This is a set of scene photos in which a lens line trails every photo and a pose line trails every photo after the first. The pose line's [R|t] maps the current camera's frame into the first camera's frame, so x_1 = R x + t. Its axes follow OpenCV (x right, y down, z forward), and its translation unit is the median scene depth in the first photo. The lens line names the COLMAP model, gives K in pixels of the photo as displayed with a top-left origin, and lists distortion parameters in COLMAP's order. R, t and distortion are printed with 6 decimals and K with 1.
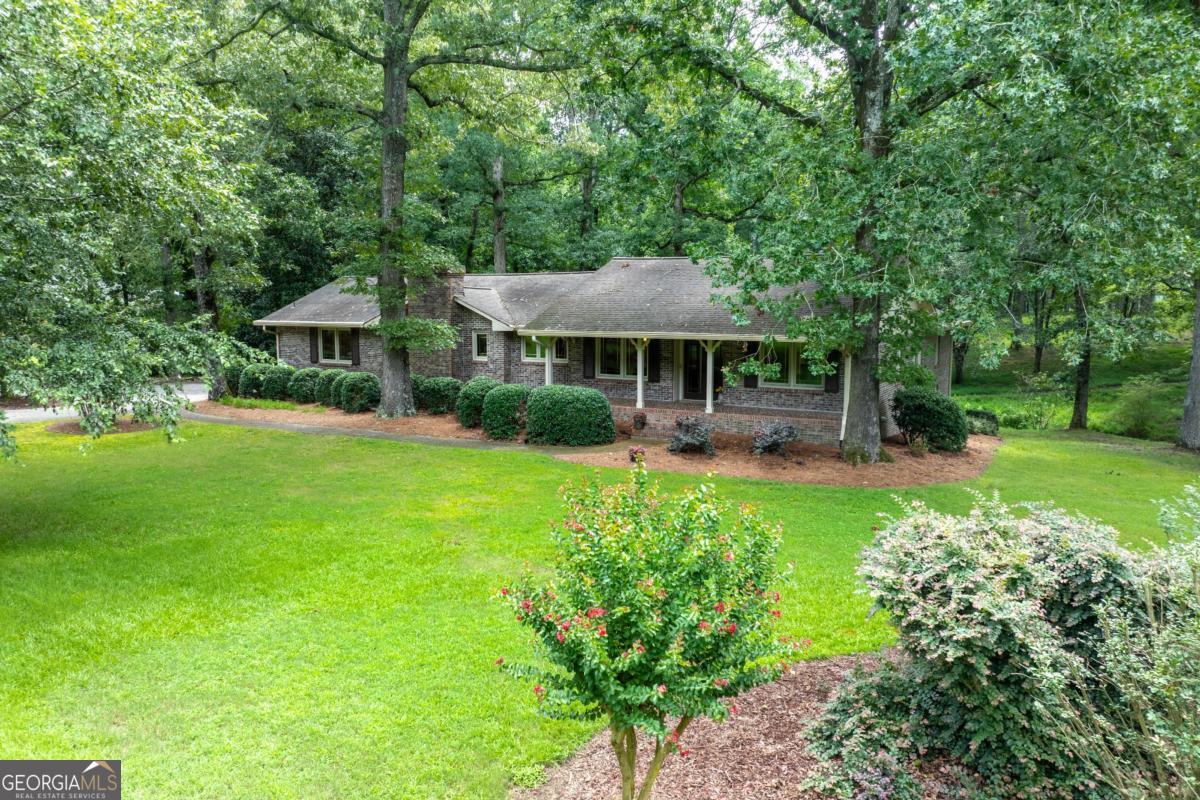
lens RADIAL K [[841.6, 0, 607.4], [0, 841.6, 397.9], [0, 0, 1]] dist [-0.039277, 0.001864]
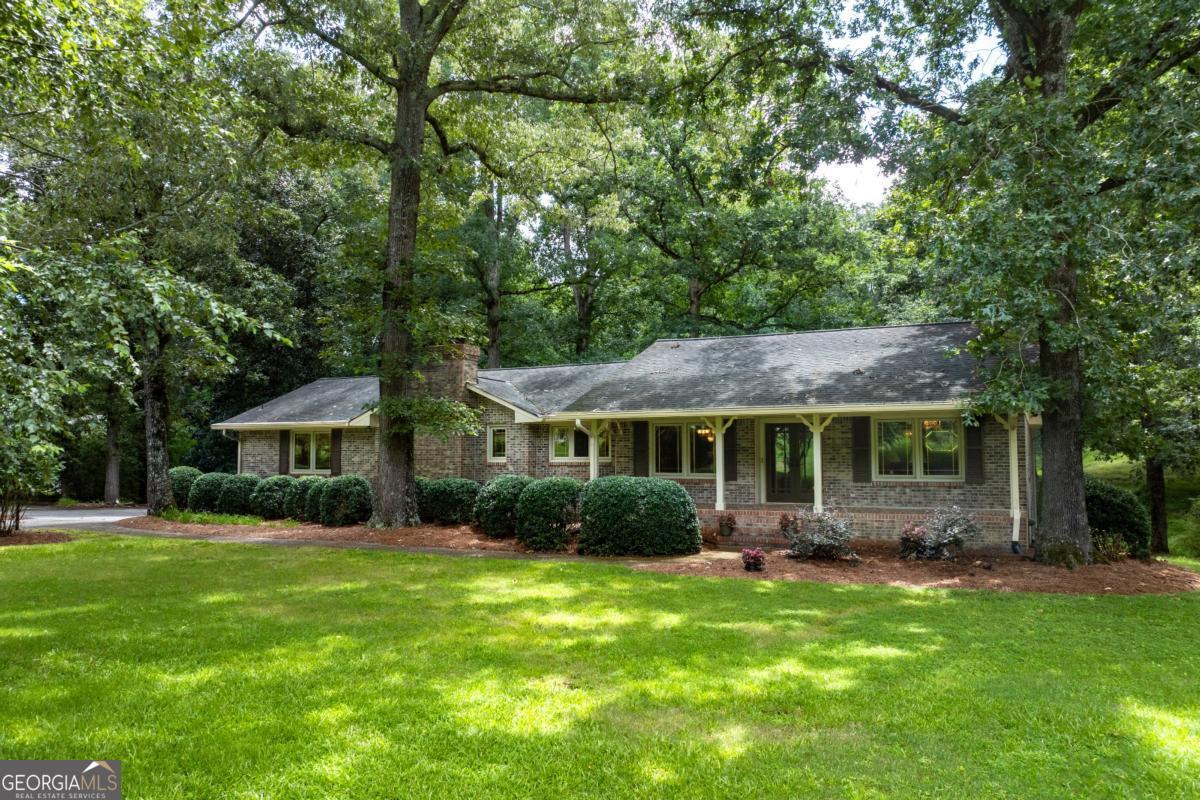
lens RADIAL K [[845.2, 0, 606.4], [0, 845.2, 400.5], [0, 0, 1]] dist [-0.039478, -0.001857]
pose [[0.999106, -0.001058, 0.042256, -0.087852], [0.008439, 0.984554, -0.174878, 0.042682], [-0.041418, 0.175078, 0.983683, 0.210940]]
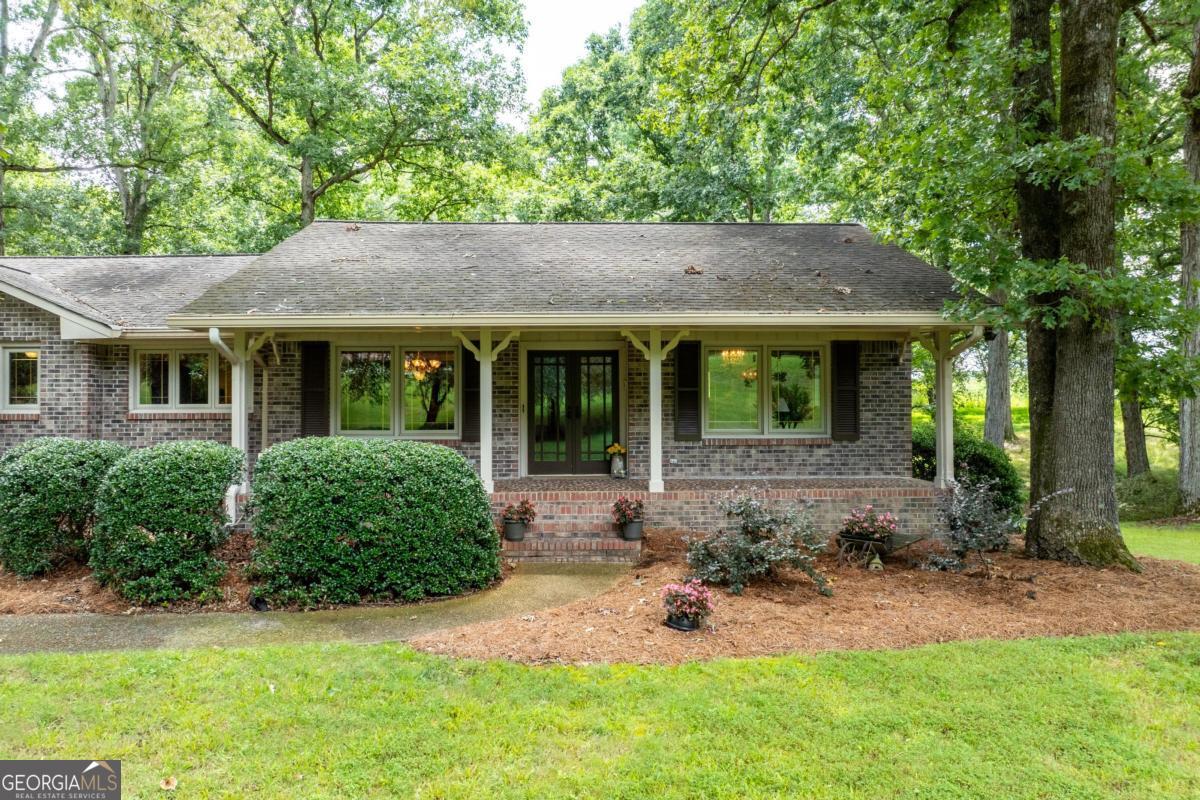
lens RADIAL K [[861.8, 0, 600.0], [0, 861.8, 400.0], [0, 0, 1]] dist [-0.055167, -0.000685]
pose [[0.854085, 0.000790, 0.520133, -0.131341], [0.063556, 0.992347, -0.105869, 0.013450], [-0.516236, 0.123479, 0.847498, 0.527900]]
